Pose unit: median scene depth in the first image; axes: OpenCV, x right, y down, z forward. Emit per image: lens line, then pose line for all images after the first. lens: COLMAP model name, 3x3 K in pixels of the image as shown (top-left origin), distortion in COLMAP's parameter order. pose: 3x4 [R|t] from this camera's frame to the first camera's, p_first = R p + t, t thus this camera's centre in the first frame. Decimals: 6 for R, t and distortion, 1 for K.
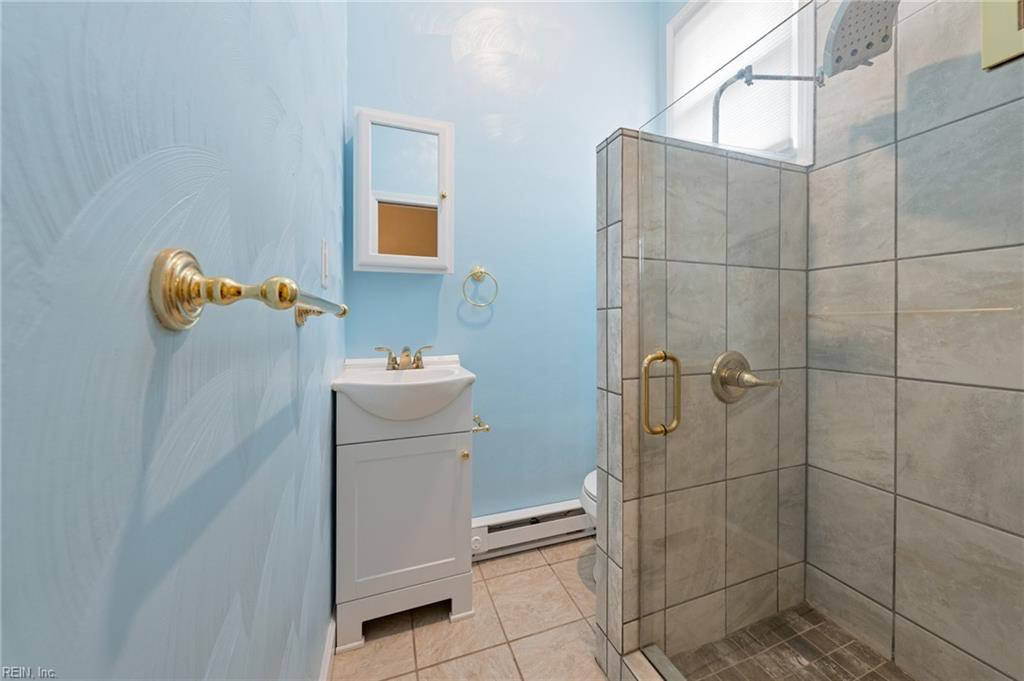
lens RADIAL K [[348.6, 0, 516.4], [0, 348.6, 324.2], [0, 0, 1]] dist [-0.000360, -0.000009]
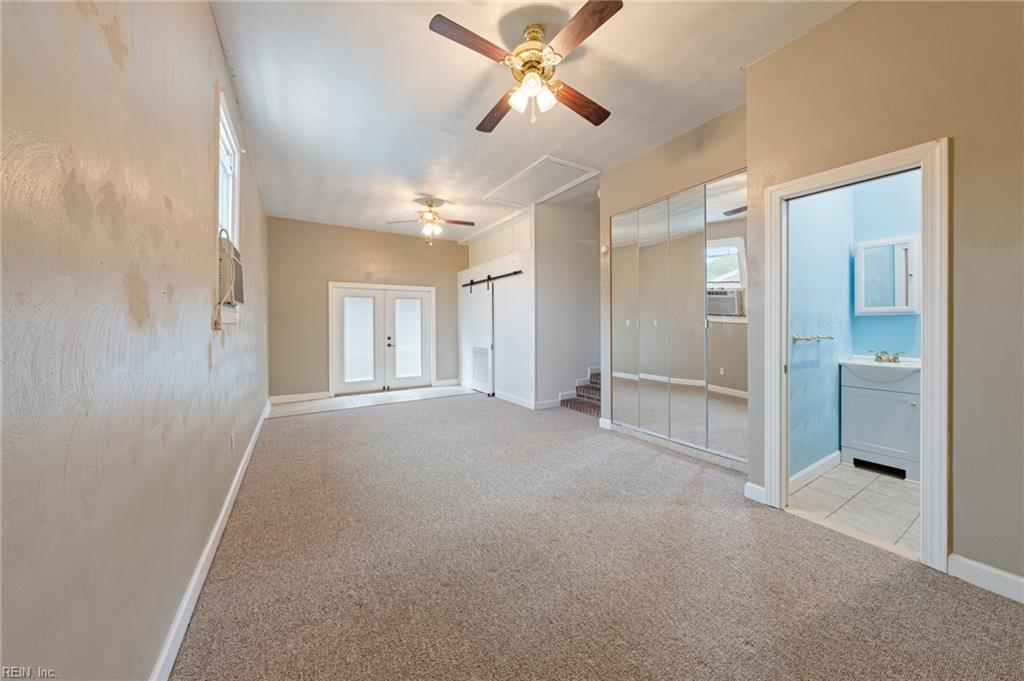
lens RADIAL K [[348.6, 0, 516.4], [0, 348.6, 324.2], [0, 0, 1]] dist [-0.000360, -0.000009]
pose [[0.201727, -0.005377, -0.979427, 1.430747], [0.000100, 0.999985, -0.005470, -0.094278], [0.979442, 0.001006, 0.201724, -1.763317]]
